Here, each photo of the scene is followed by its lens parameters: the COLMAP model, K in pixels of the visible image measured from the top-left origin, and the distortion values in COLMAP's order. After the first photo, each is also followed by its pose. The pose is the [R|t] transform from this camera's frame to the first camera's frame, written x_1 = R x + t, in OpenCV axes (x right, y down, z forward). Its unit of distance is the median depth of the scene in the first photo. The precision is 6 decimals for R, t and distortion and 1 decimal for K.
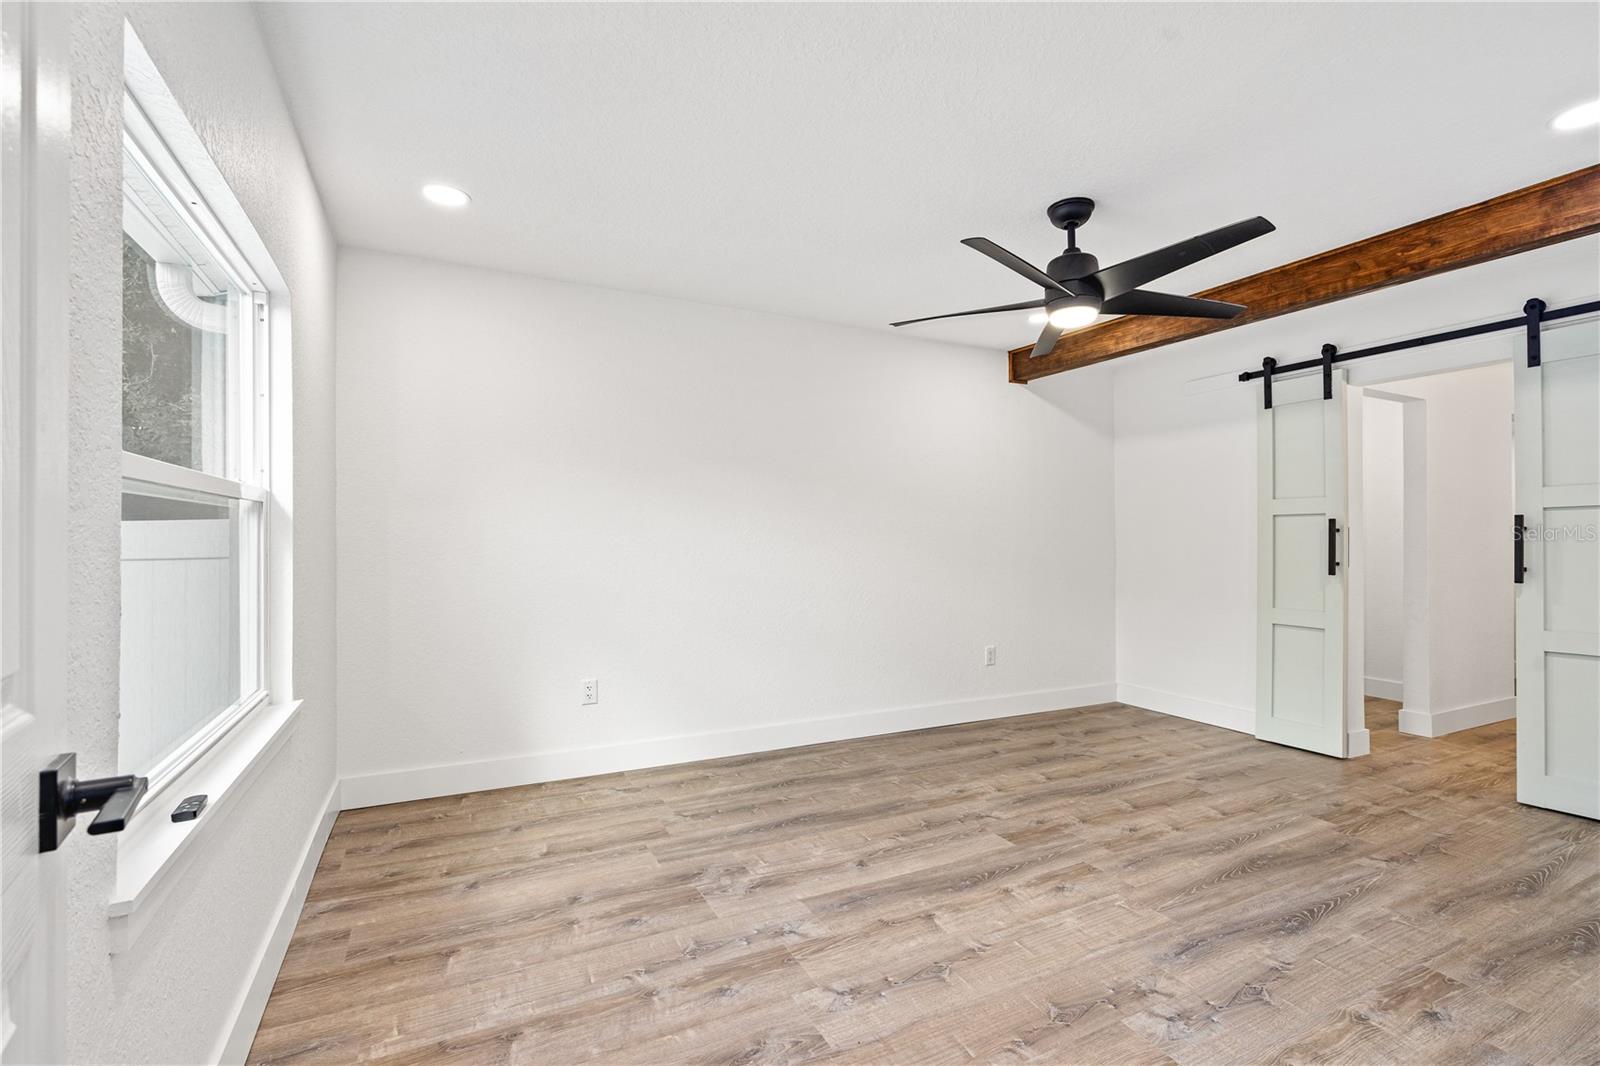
lens RADIAL K [[723.1, 0, 799.4], [0, 723.1, 534.6], [0, 0, 1]] dist [-0.004187, 0.001216]
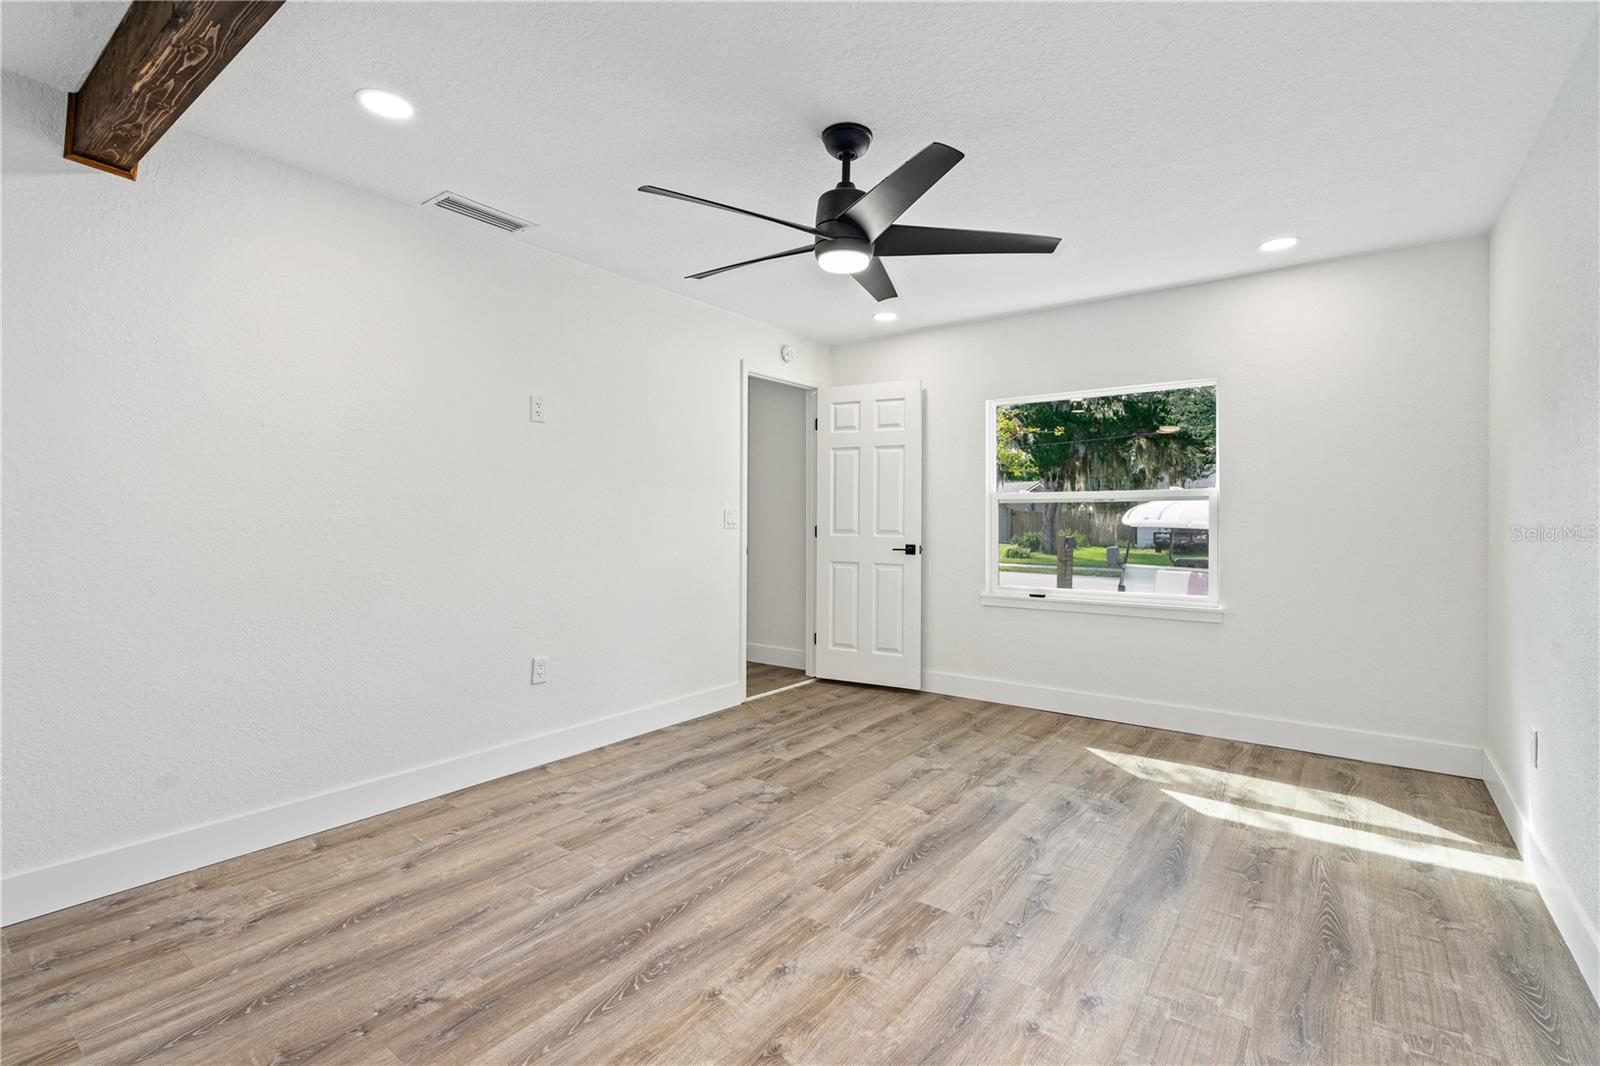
lens RADIAL K [[723.1, 0, 804.1], [0, 723.1, 527.5], [0, 0, 1]] dist [-0.004187, 0.001216]
pose [[-0.896249, 0.002975, -0.443541, 0.853387], [-0.000267, 0.999974, 0.007246, 0.020783], [0.443551, 0.006612, -0.896225, 1.857707]]
